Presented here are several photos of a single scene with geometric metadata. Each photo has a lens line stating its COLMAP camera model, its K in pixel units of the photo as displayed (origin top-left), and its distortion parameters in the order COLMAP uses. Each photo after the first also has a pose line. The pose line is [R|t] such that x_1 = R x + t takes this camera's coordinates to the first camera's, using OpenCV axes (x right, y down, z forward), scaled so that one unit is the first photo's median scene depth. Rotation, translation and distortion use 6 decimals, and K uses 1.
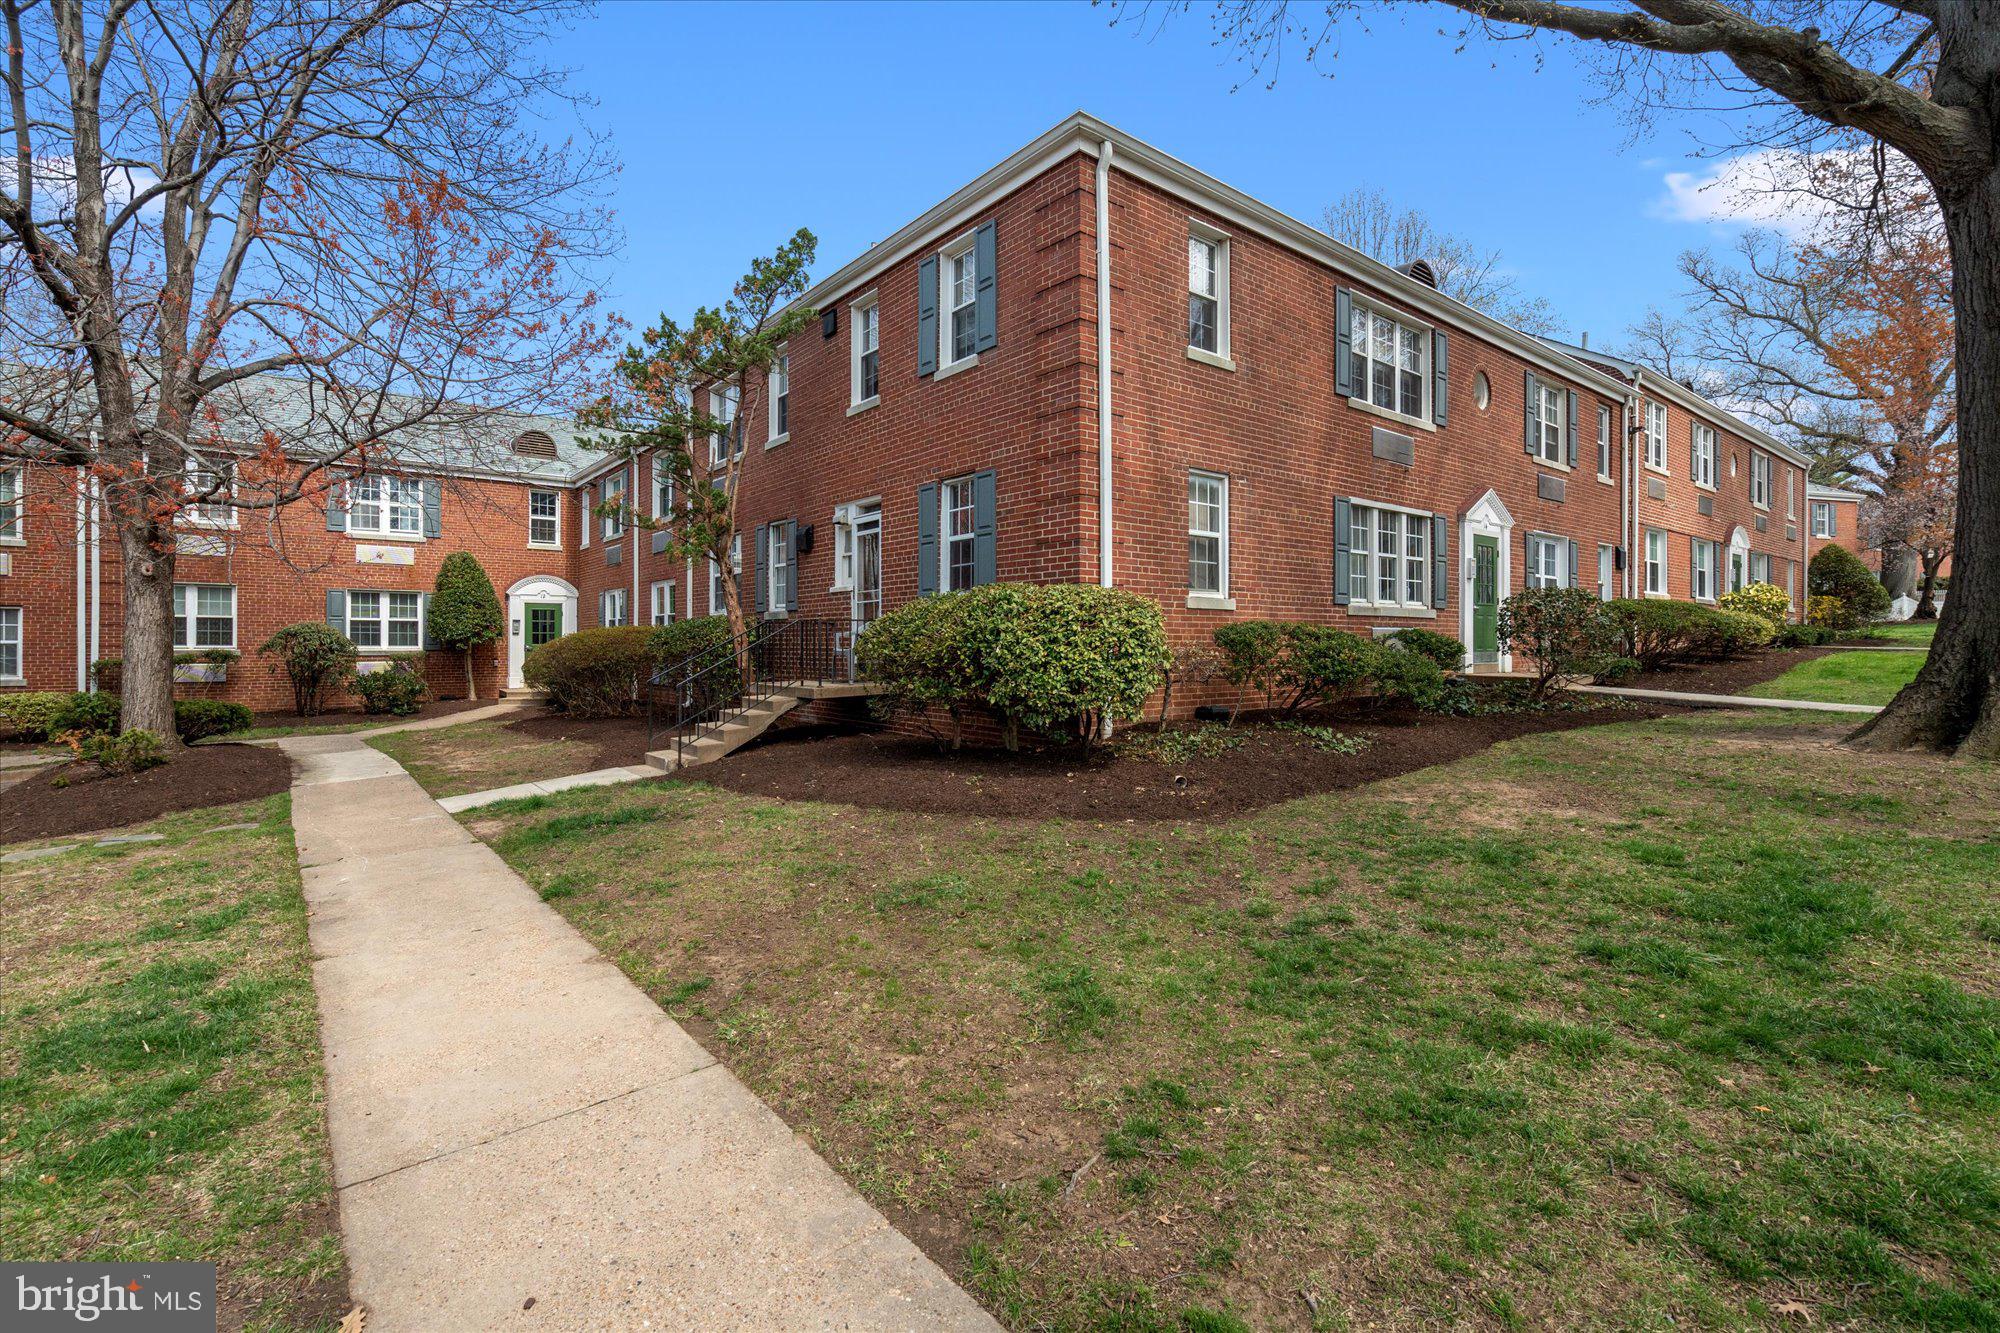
lens RADIAL K [[902.7, 0, 978.2], [0, 902.7, 639.9], [0, 0, 1]] dist [0.002759, -0.000254]
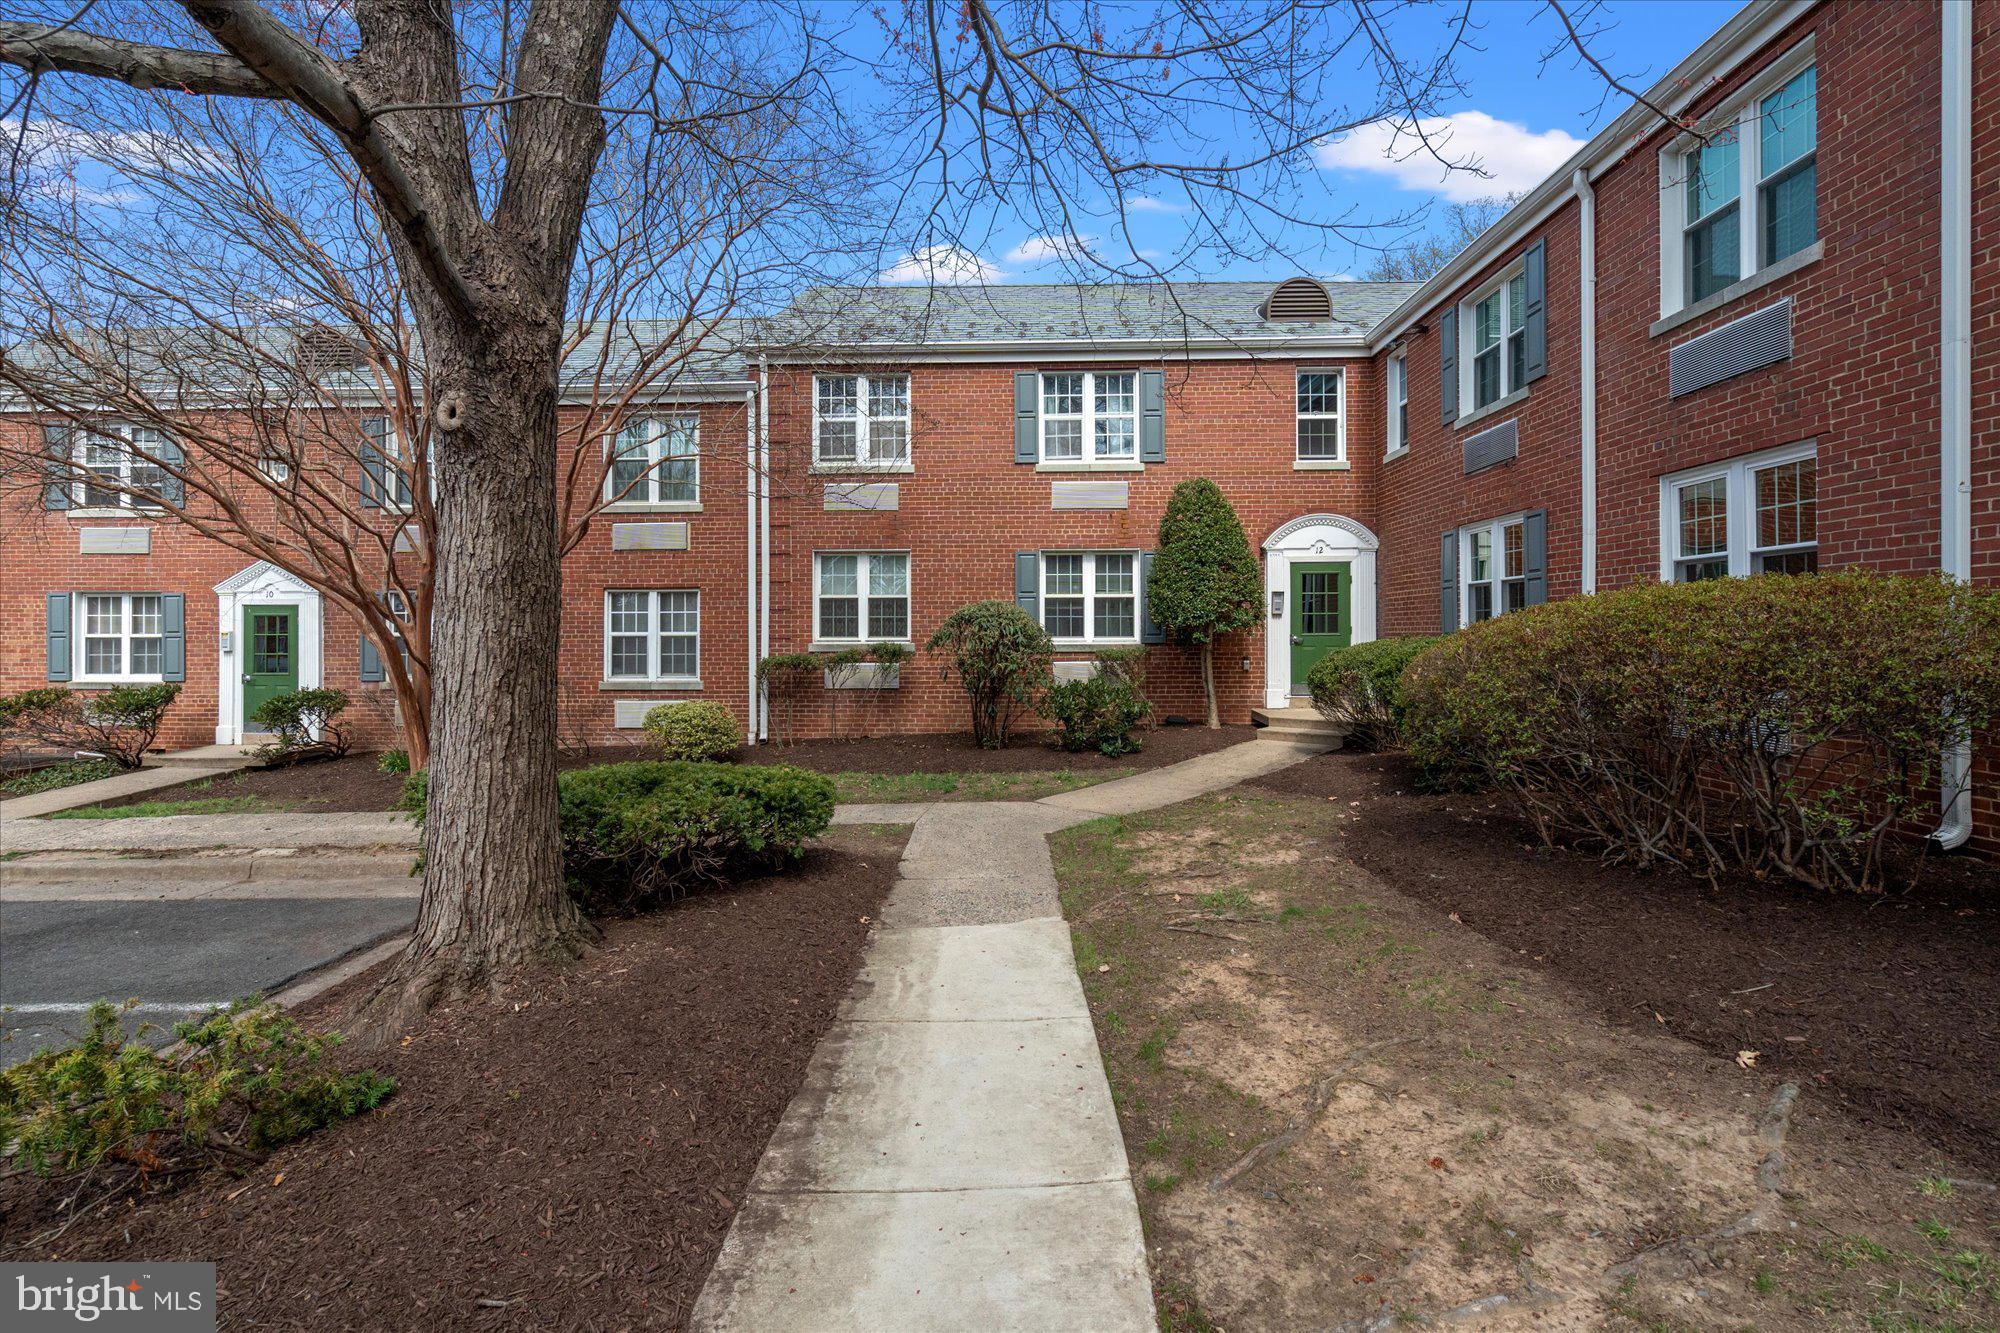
lens RADIAL K [[902.7, 0, 989.2], [0, 902.7, 653.7], [0, 0, 1]] dist [0.002759, -0.000254]
pose [[0.767985, 0.007786, -0.640420, -0.302687], [0.007705, 0.999741, 0.021394, 0.004194], [0.640421, -0.021365, 0.767727, 0.465349]]
